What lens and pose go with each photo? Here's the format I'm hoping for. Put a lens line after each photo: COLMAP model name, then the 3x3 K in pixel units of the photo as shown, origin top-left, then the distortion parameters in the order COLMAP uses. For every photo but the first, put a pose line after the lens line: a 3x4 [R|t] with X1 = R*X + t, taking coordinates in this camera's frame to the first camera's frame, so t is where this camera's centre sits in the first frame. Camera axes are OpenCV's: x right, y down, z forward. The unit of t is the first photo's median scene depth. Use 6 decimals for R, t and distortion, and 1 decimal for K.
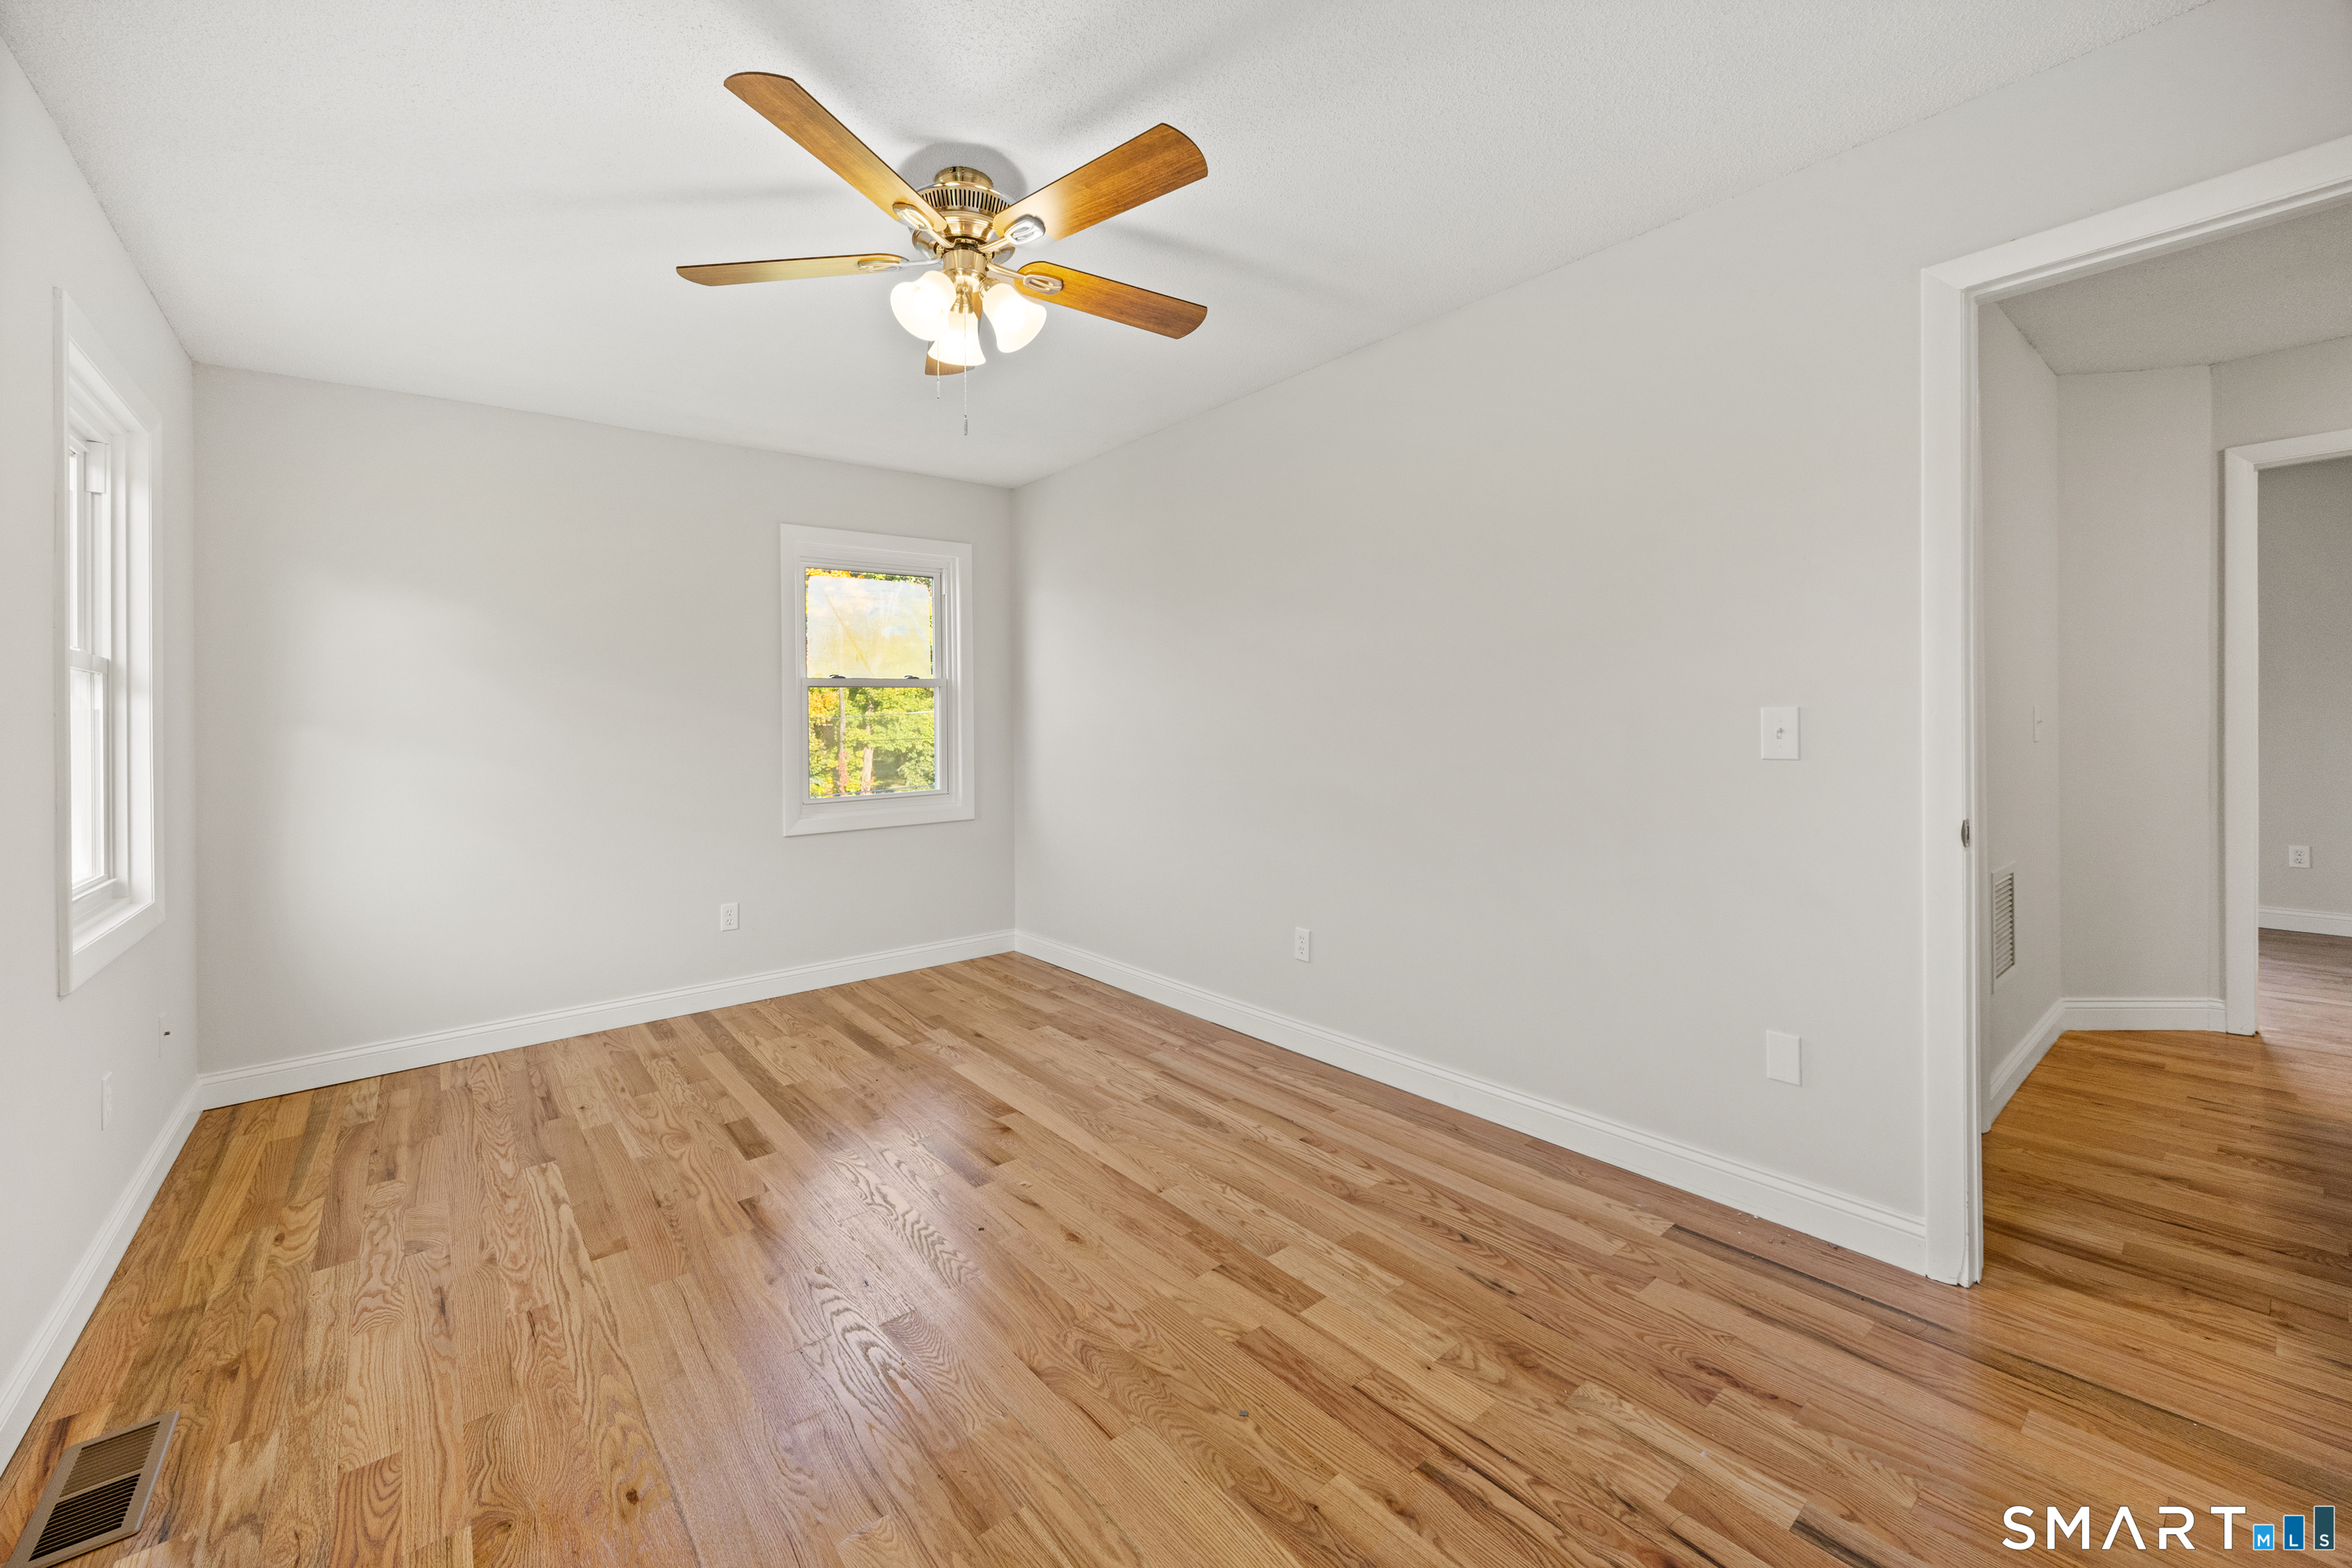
lens RADIAL K [[939.2, 0, 1171.9], [0, 939.2, 716.7], [0, 0, 1]] dist [0.001116, 0.000297]
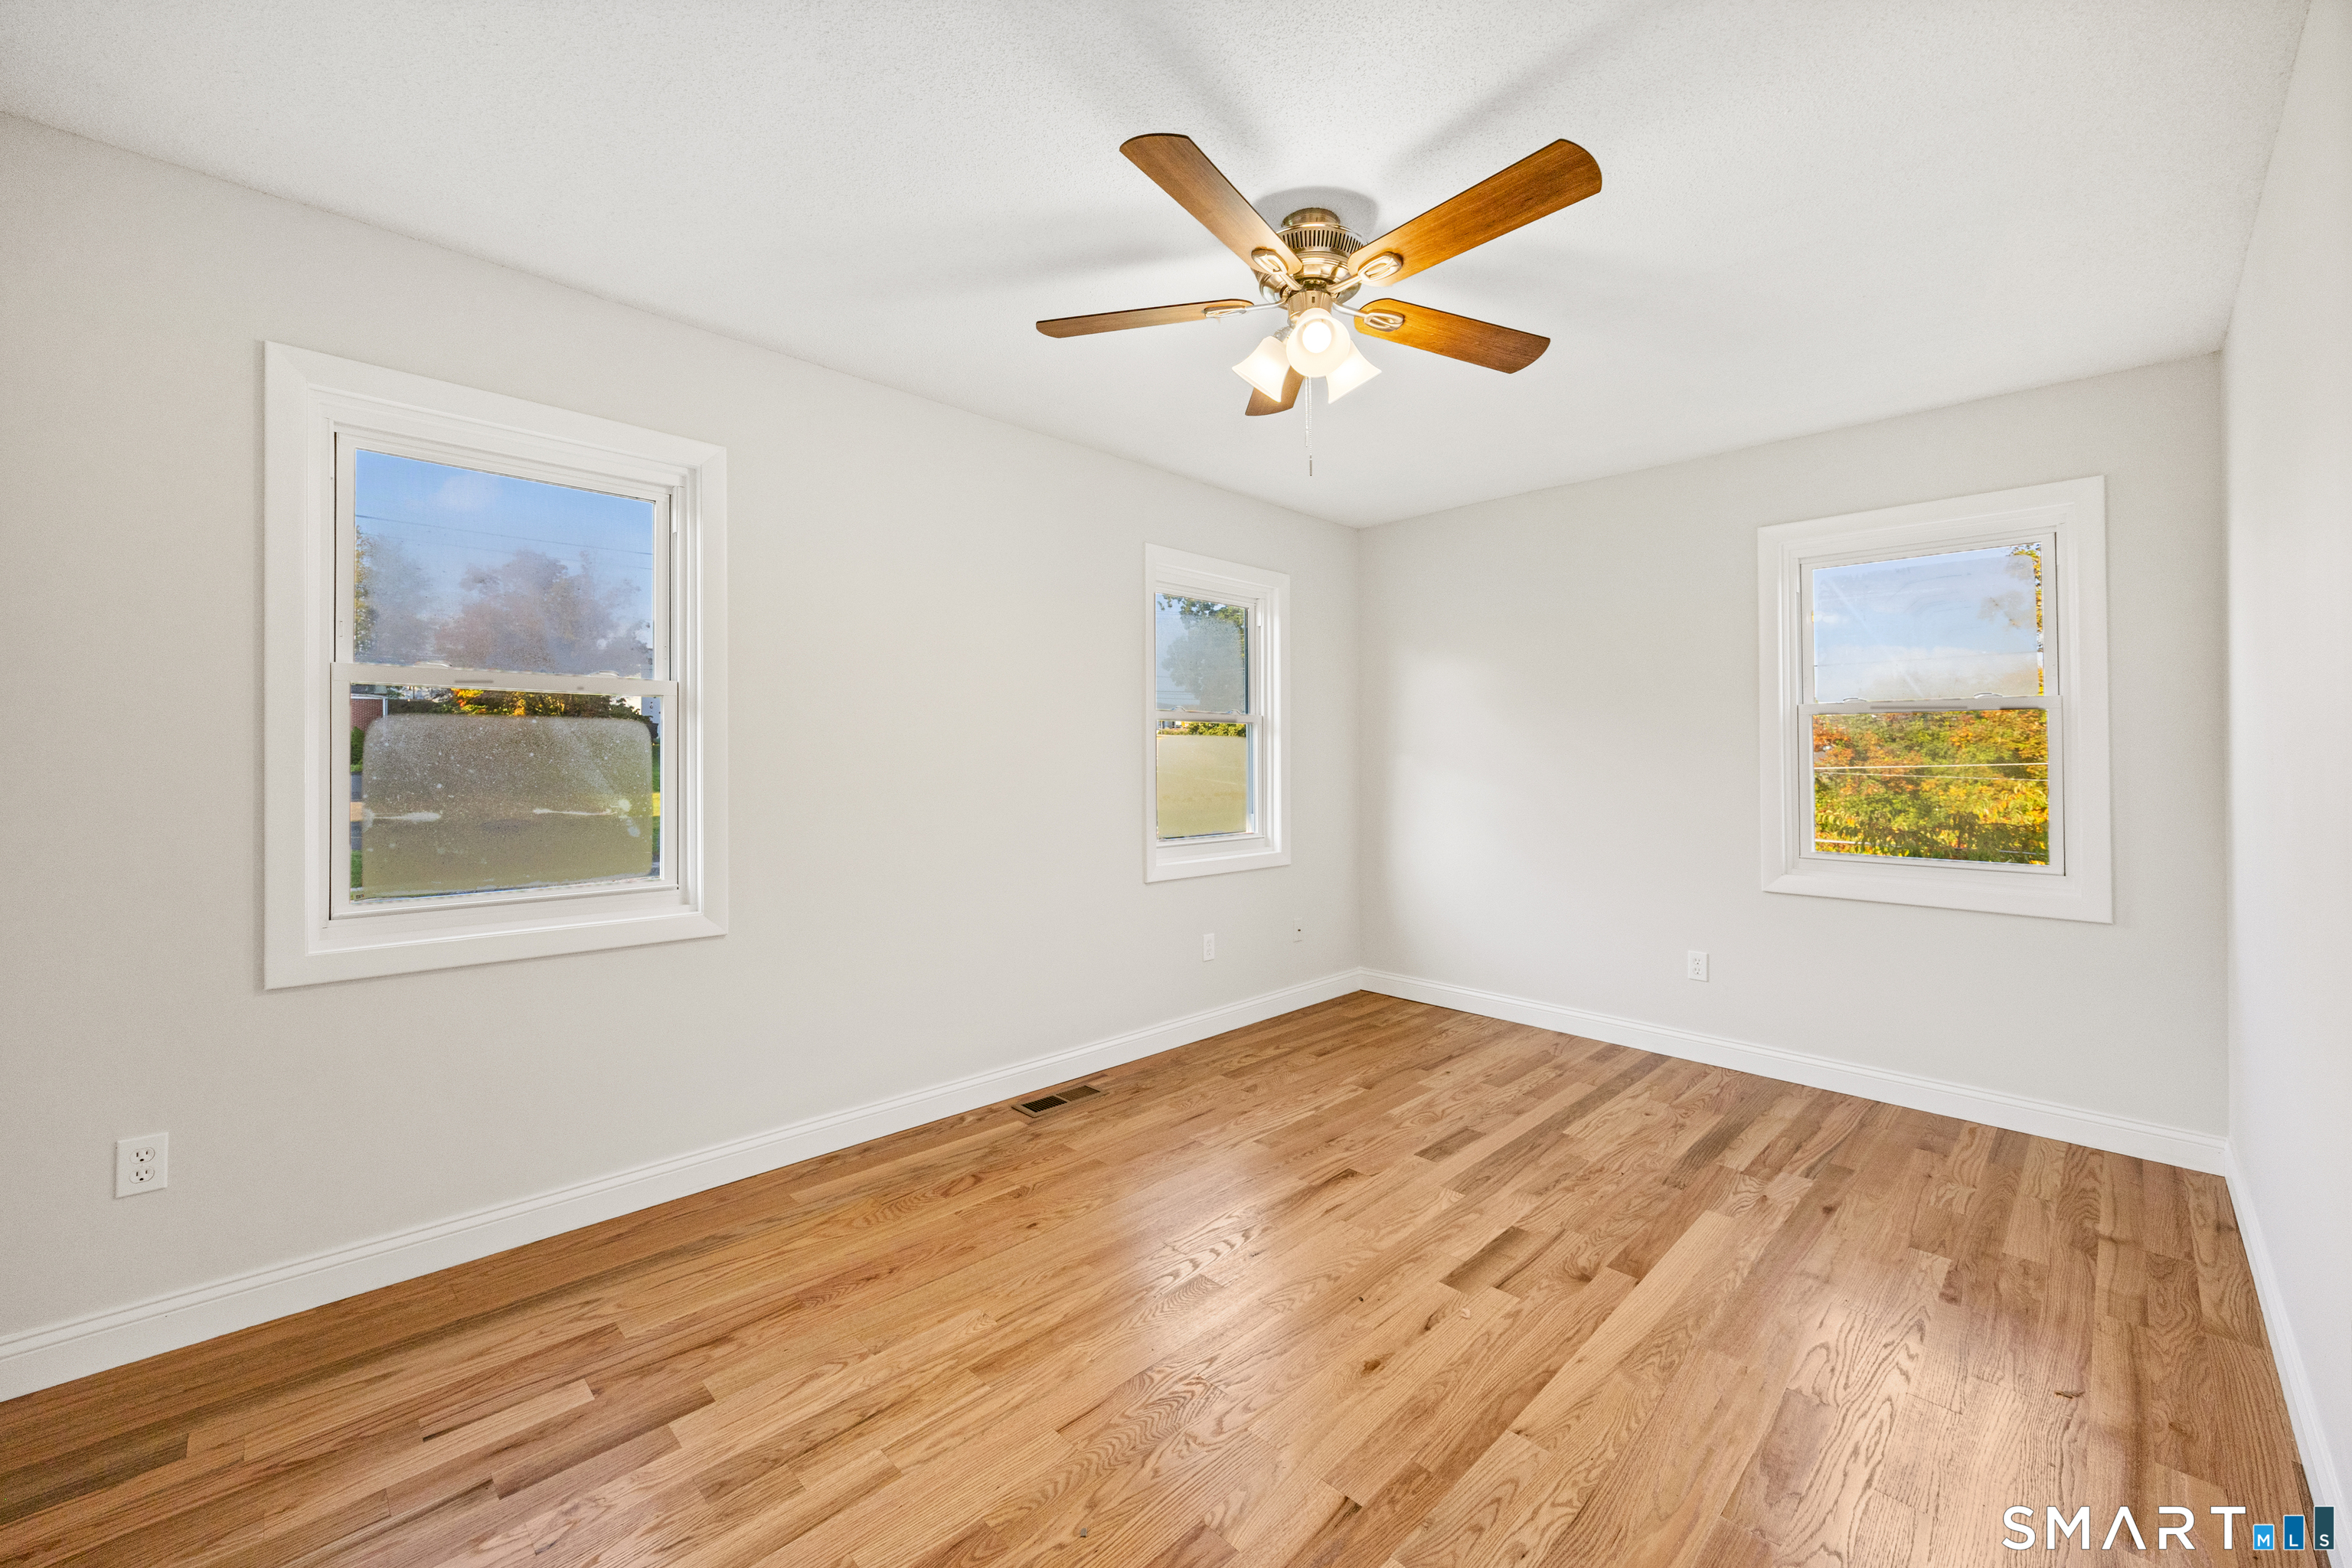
lens RADIAL K [[922.8, 0, 1174.0], [0, 922.8, 757.2], [0, 0, 1]] dist [0.001508, -0.000001]
pose [[0.093744, 0.022726, -0.995337, 0.619261], [-0.003384, 0.999741, 0.022507, -0.017583], [0.995591, 0.001258, 0.093796, 0.649940]]
